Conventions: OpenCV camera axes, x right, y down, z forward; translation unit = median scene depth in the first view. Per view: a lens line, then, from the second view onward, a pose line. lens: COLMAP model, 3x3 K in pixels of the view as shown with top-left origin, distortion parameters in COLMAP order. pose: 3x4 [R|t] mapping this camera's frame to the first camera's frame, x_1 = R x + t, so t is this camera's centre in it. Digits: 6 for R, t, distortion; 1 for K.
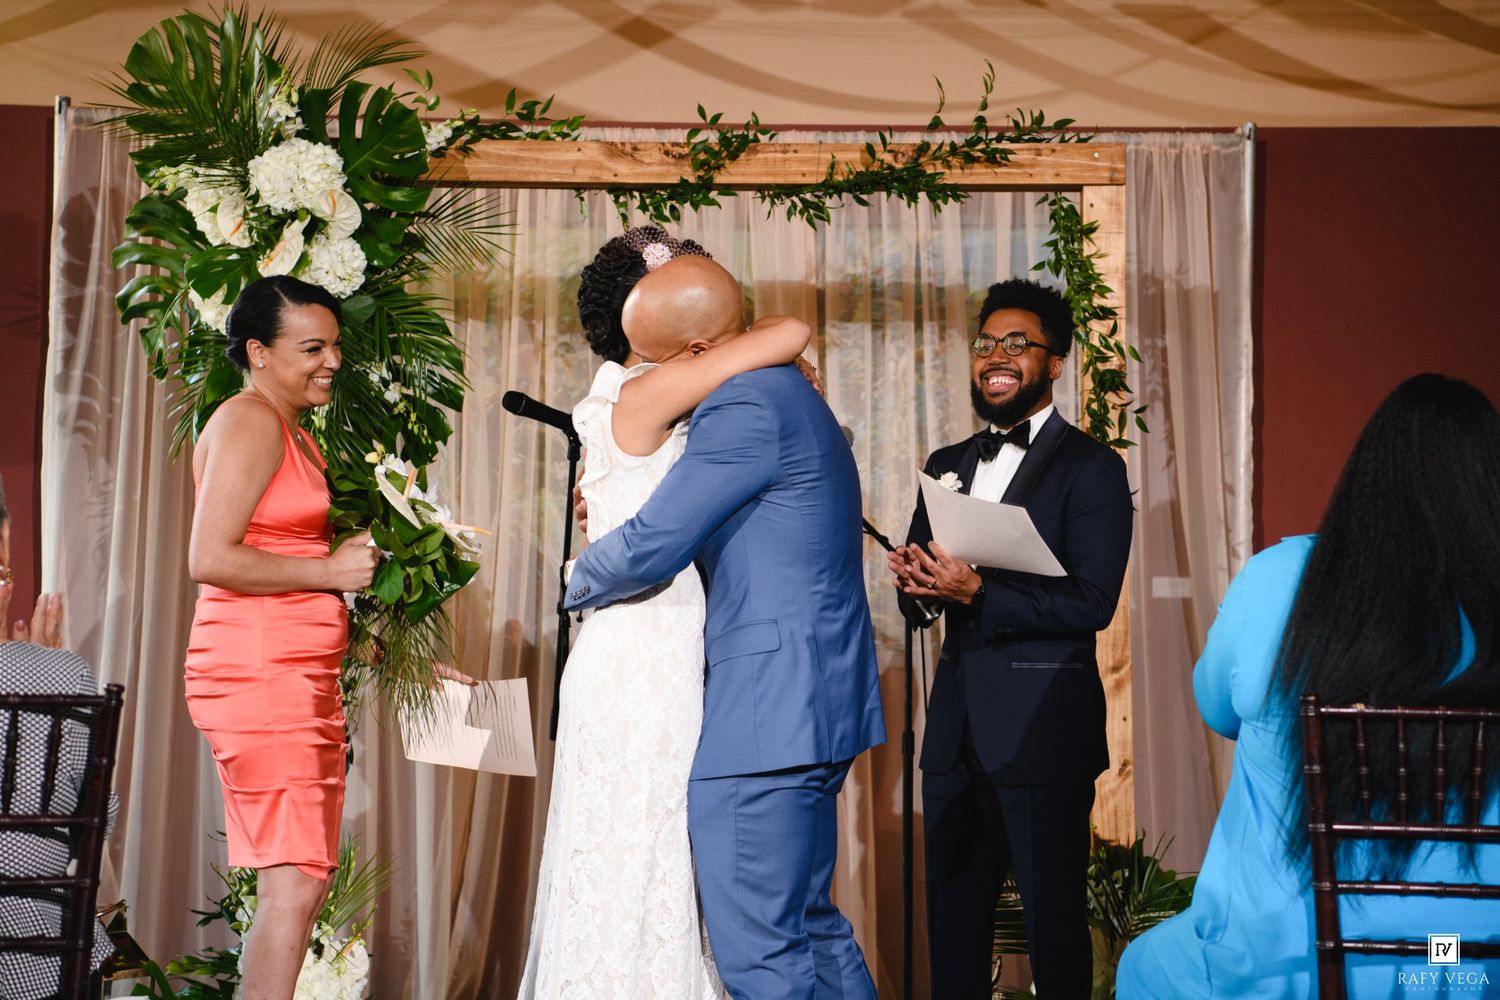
lens RADIAL K [[2872.3, 0, 750.0], [0, 2872.3, 500.0], [0, 0, 1]] dist [0.244315, 0.340106]
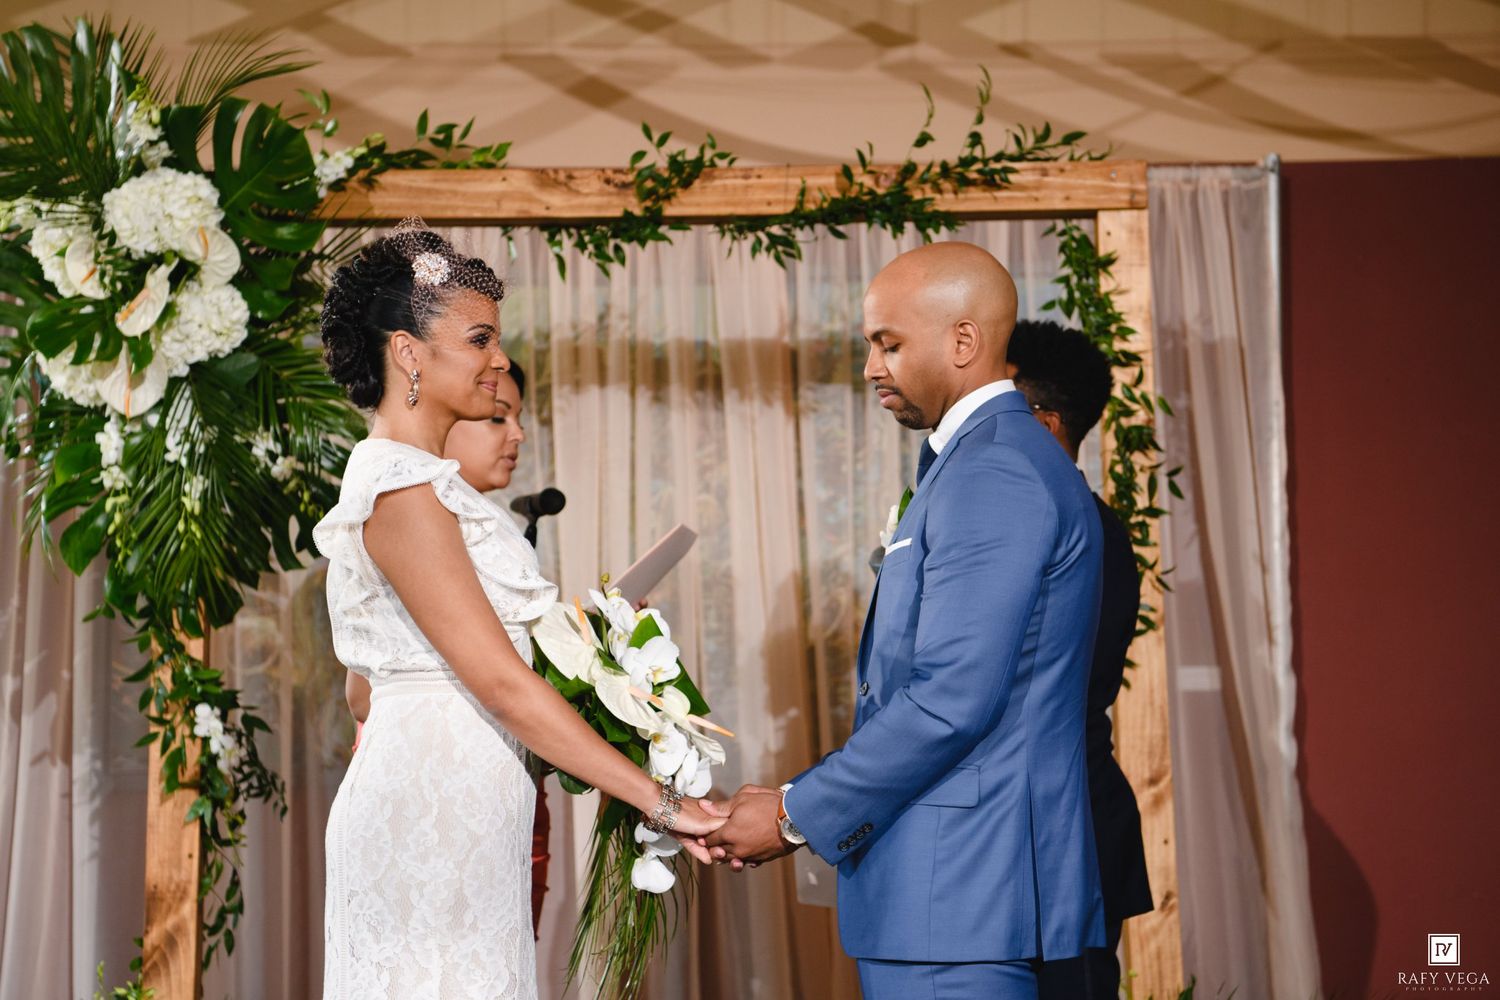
lens RADIAL K [[2616.0, 0, 750.0], [0, 2616.0, 500.0], [0, 0, 1]] dist [0.308748, 0.016201]
pose [[0.999805, -0.019555, 0.002607, 0.009252], [0.019634, 0.999214, -0.034432, 0.001011], [-0.001931, 0.034476, 0.999404, 0.229013]]
